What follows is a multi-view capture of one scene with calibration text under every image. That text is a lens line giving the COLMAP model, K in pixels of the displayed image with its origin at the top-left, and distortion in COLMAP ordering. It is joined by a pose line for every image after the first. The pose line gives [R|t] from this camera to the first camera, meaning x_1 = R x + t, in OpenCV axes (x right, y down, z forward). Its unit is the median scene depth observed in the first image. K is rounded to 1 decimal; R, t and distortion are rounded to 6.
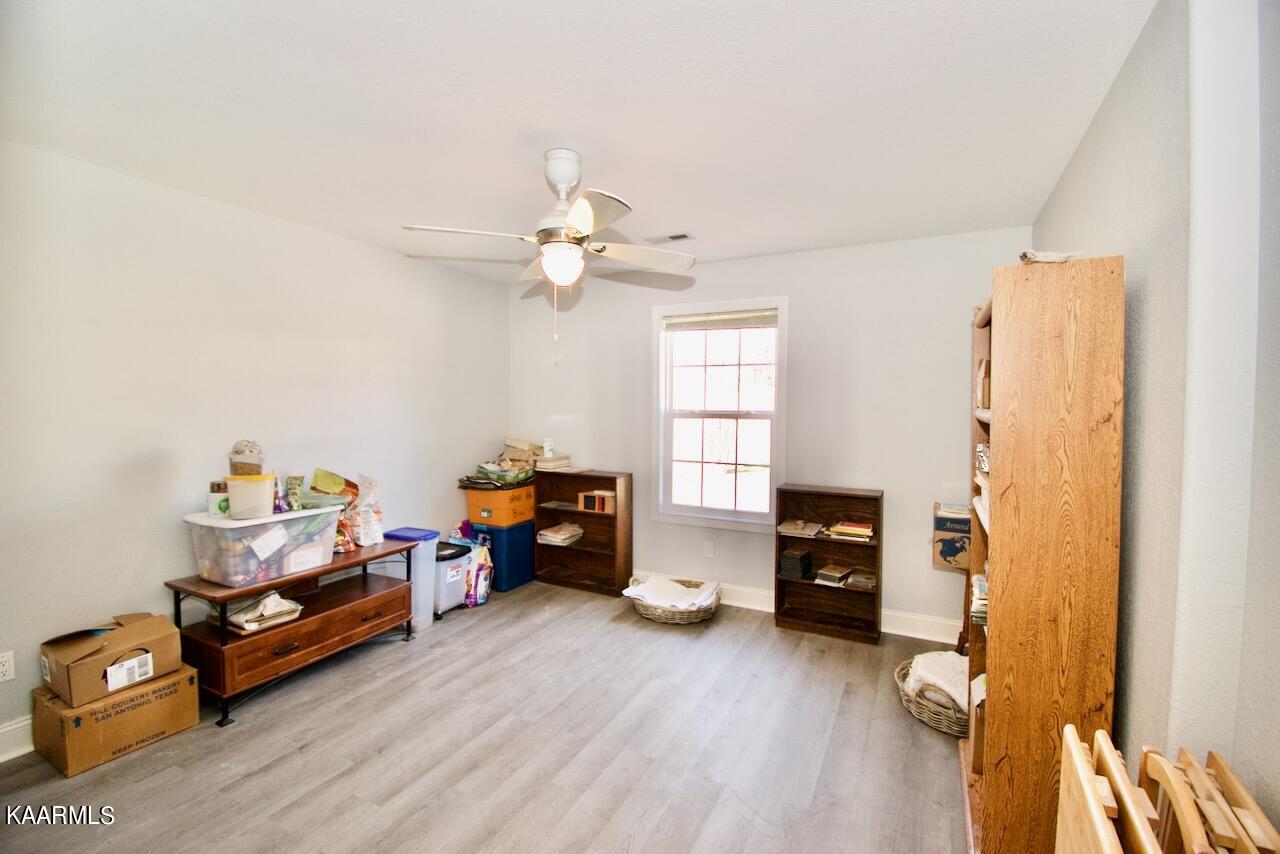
lens RADIAL K [[562.1, 0, 642.7], [0, 562.1, 425.1], [0, 0, 1]] dist [0.023738, -0.026506]
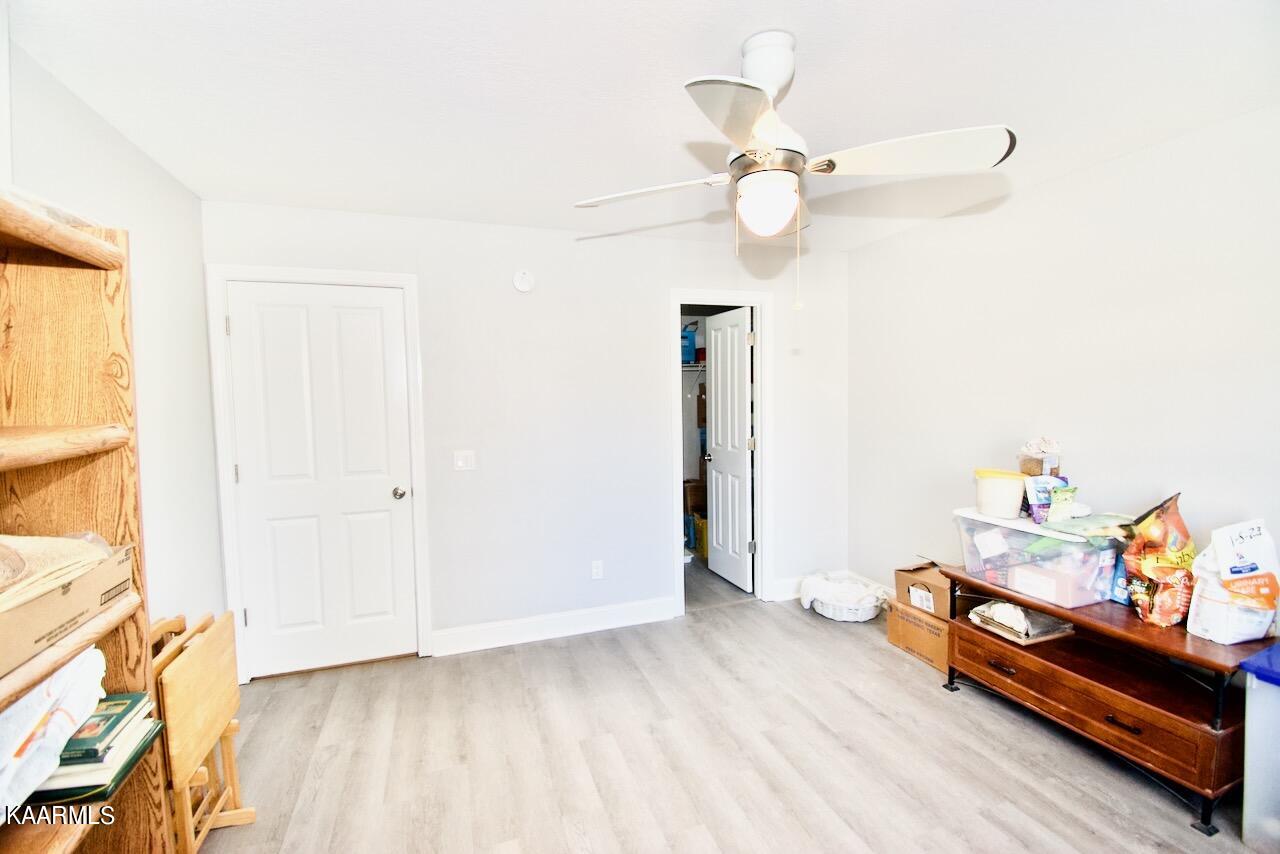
lens RADIAL K [[562.1, 0, 642.7], [0, 562.1, 425.1], [0, 0, 1]] dist [0.023738, -0.026506]
pose [[-0.689773, 0.043547, -0.722715, 0.415831], [-0.019104, 0.996747, 0.078292, -0.053711], [0.723773, 0.067810, -0.686698, 1.194636]]
